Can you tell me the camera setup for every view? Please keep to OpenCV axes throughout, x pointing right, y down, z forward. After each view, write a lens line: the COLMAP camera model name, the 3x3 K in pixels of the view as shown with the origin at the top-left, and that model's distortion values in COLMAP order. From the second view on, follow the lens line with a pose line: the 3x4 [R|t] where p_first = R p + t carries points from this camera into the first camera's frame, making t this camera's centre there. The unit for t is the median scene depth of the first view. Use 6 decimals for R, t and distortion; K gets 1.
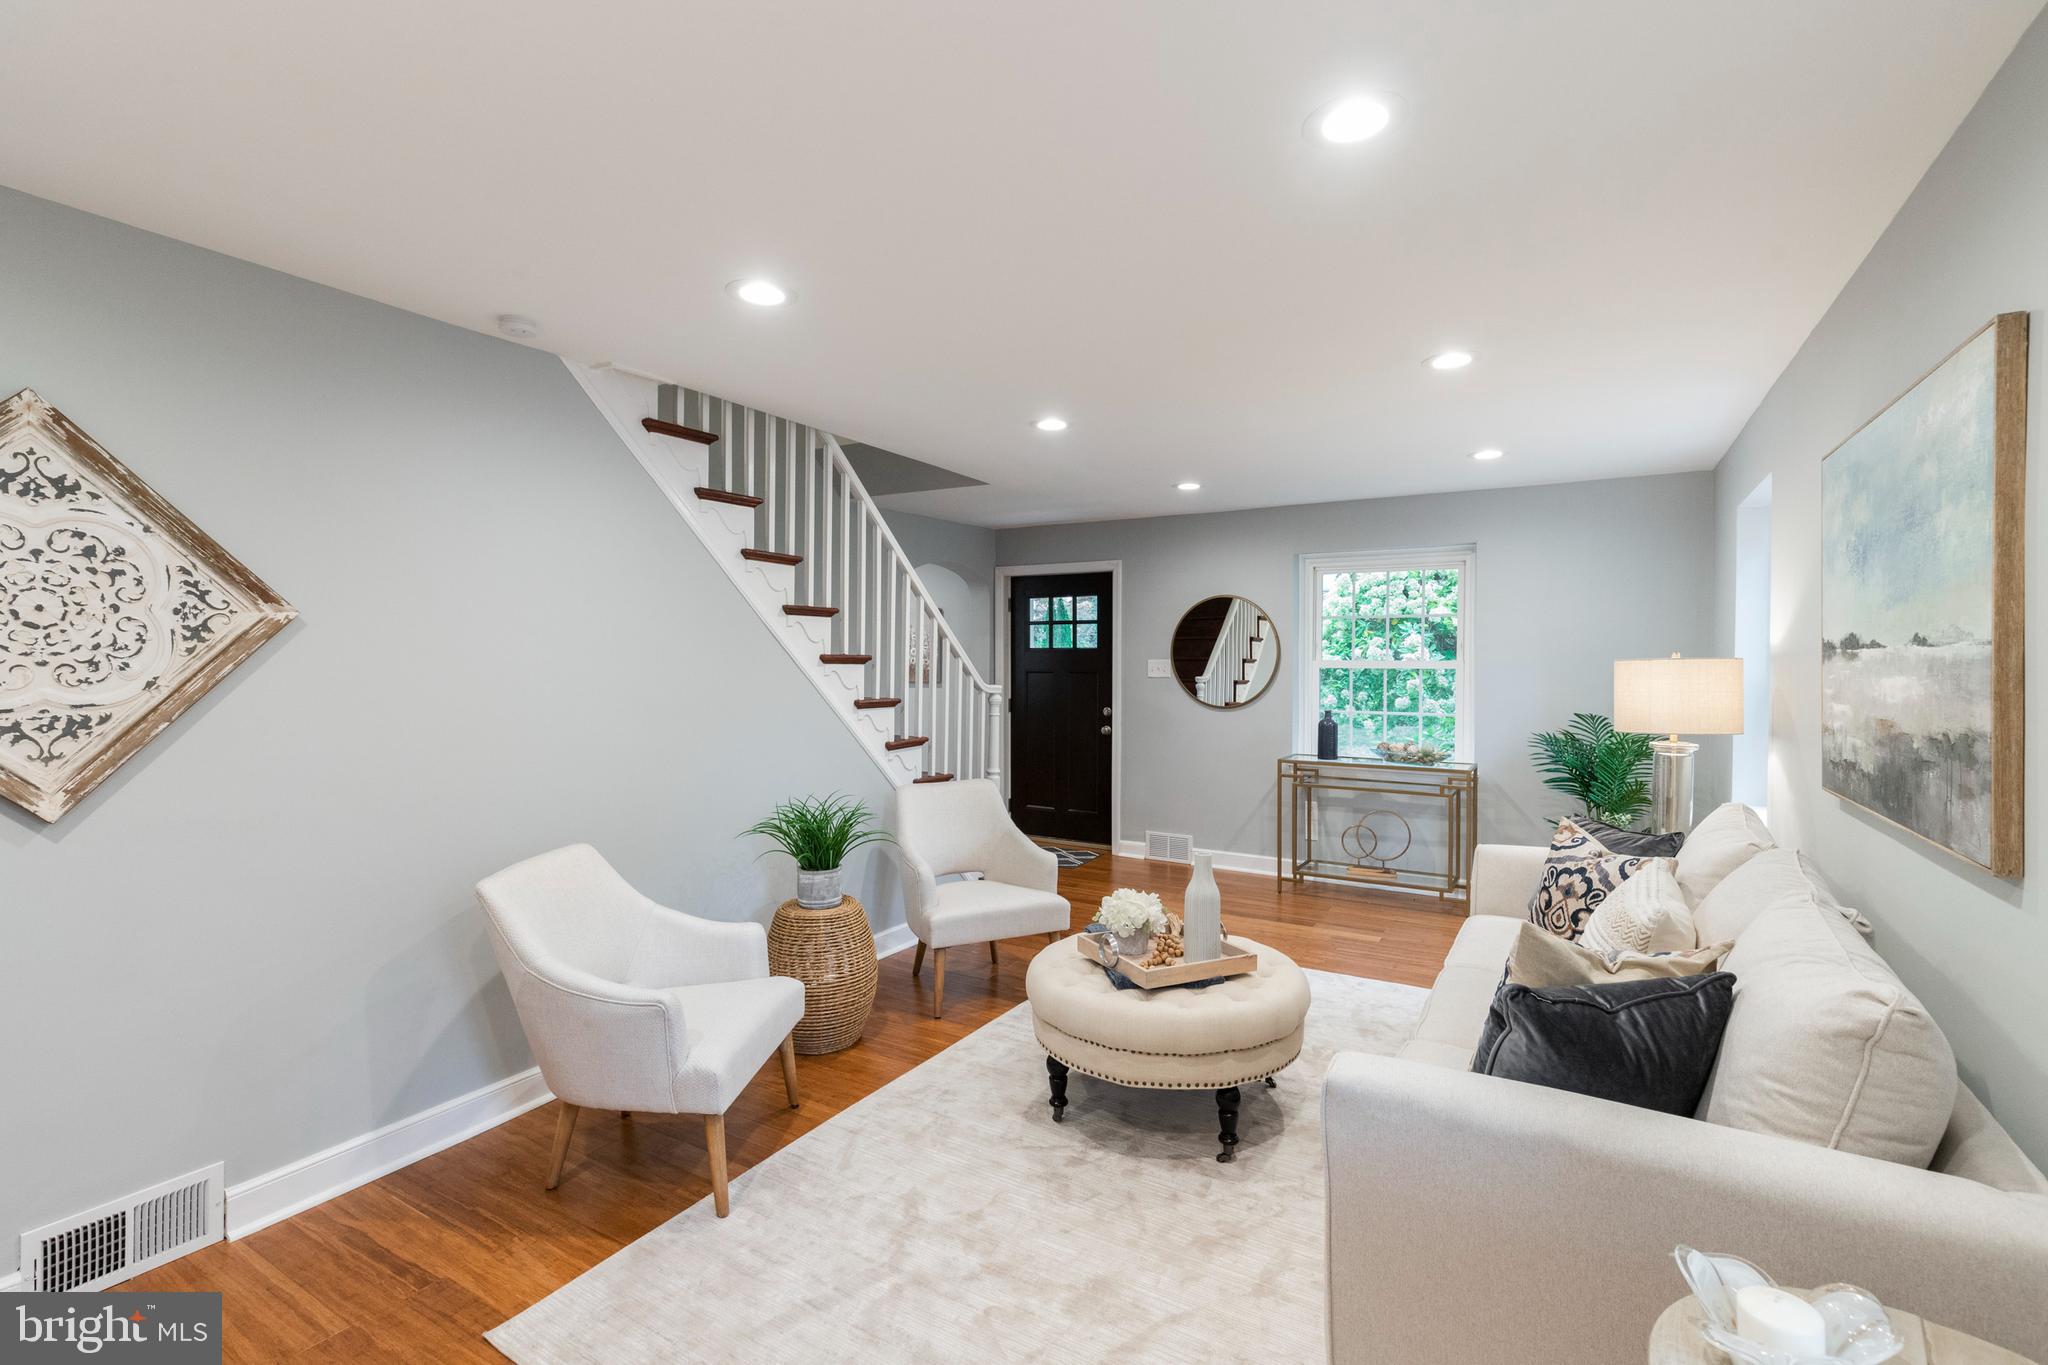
lens RADIAL K [[935.7, 0, 1005.6], [0, 935.7, 678.1], [0, 0, 1]] dist [0.002250, -0.002283]
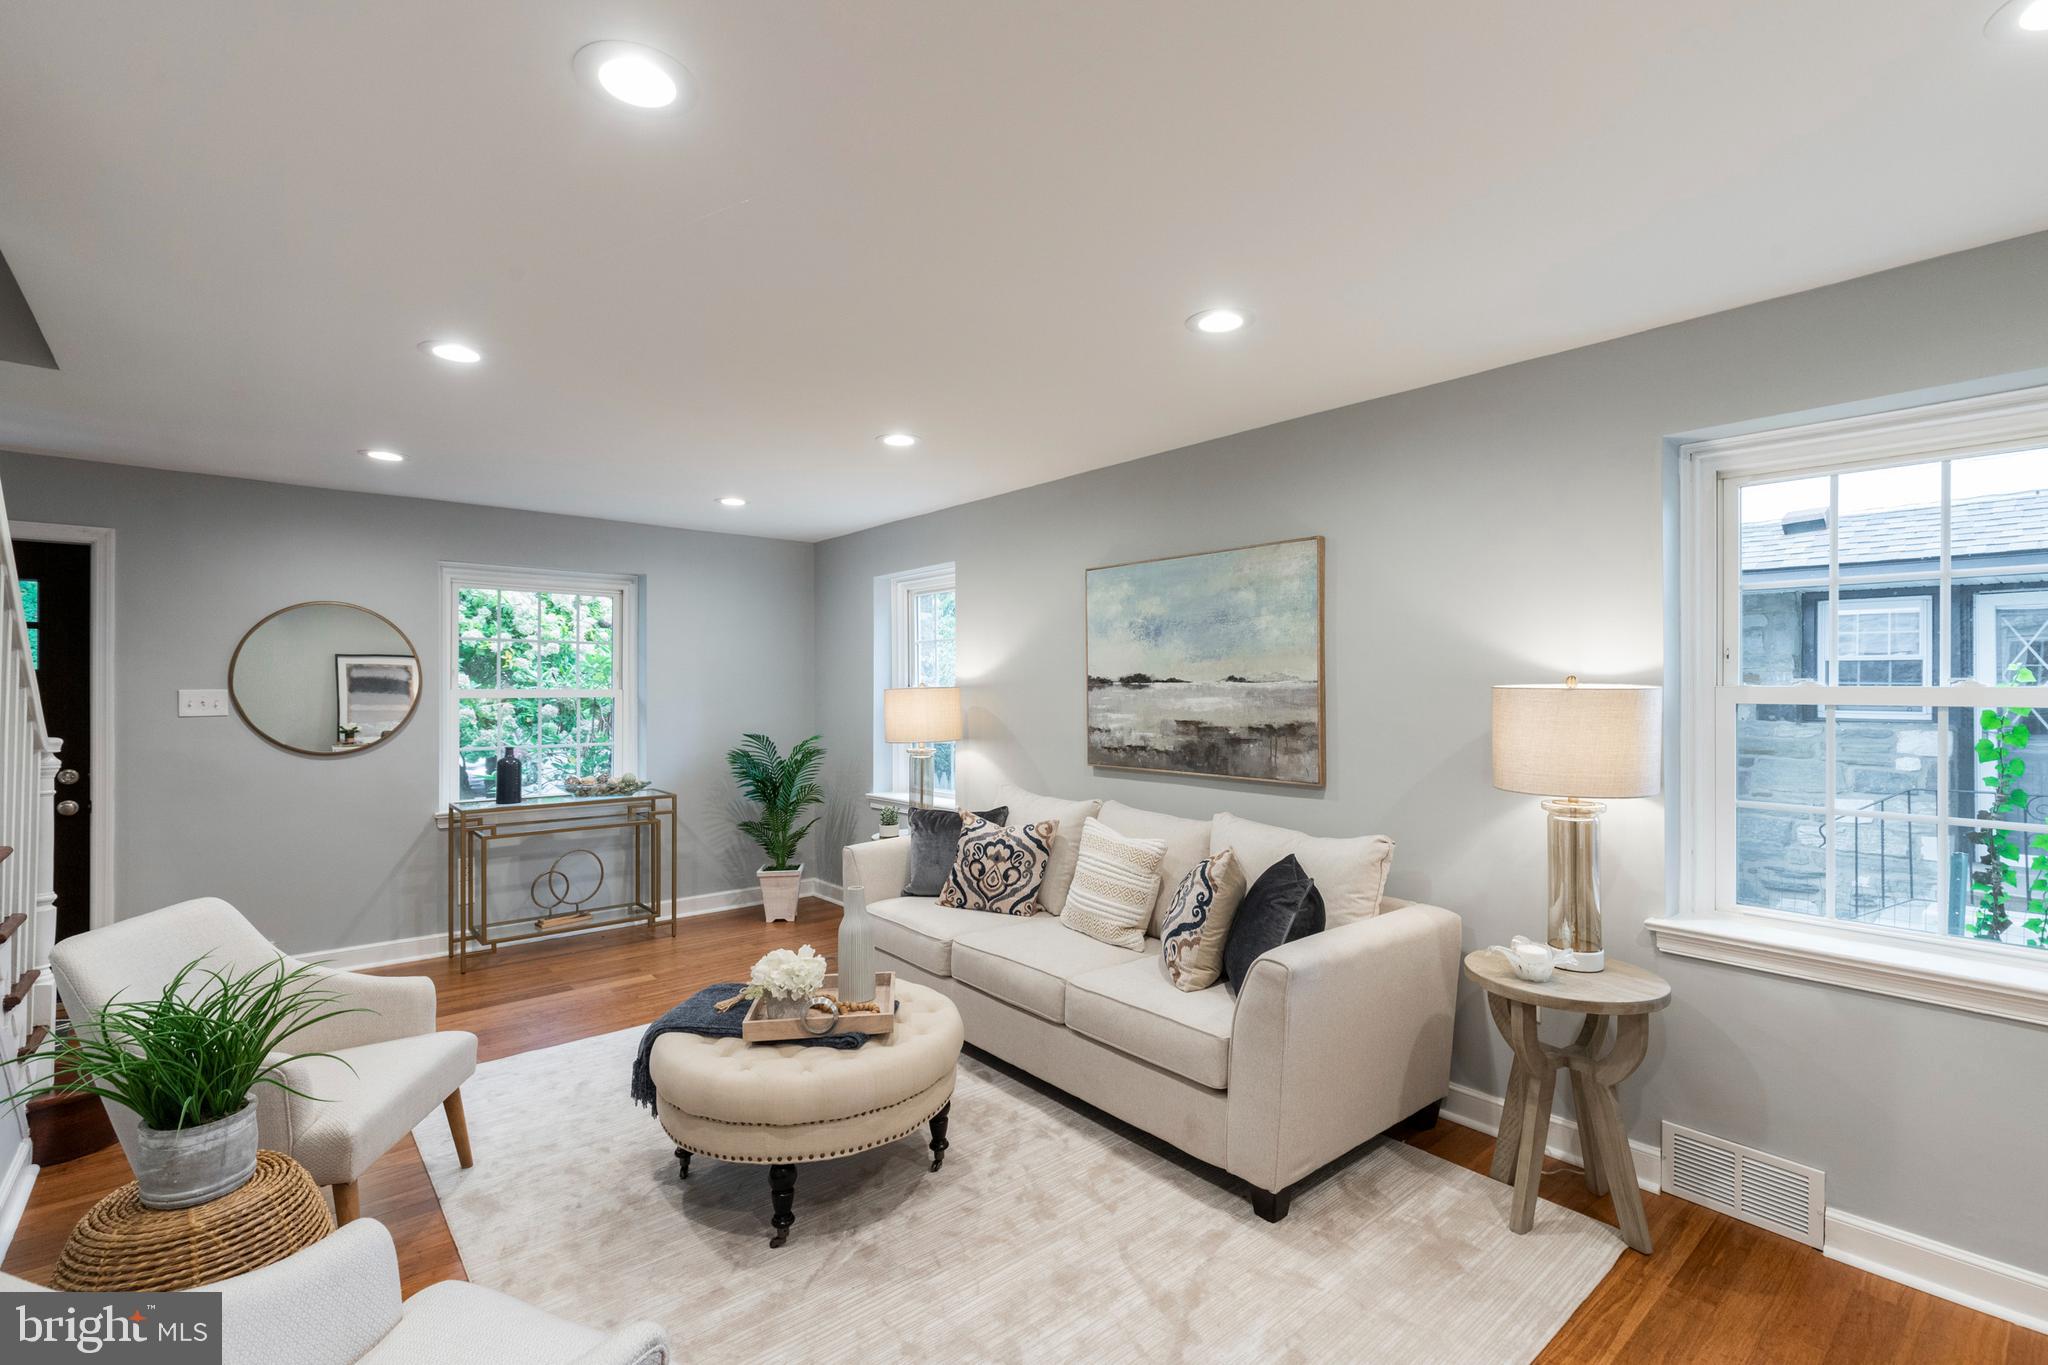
lens RADIAL K [[935.7, 0, 1061.6], [0, 935.7, 677.7], [0, 0, 1]] dist [0.002250, -0.002283]
pose [[0.280142, 0.005524, 0.959943, -0.429228], [0.020366, 0.999724, -0.011697, -0.011220], [-0.959743, 0.022827, 0.279952, 0.325263]]
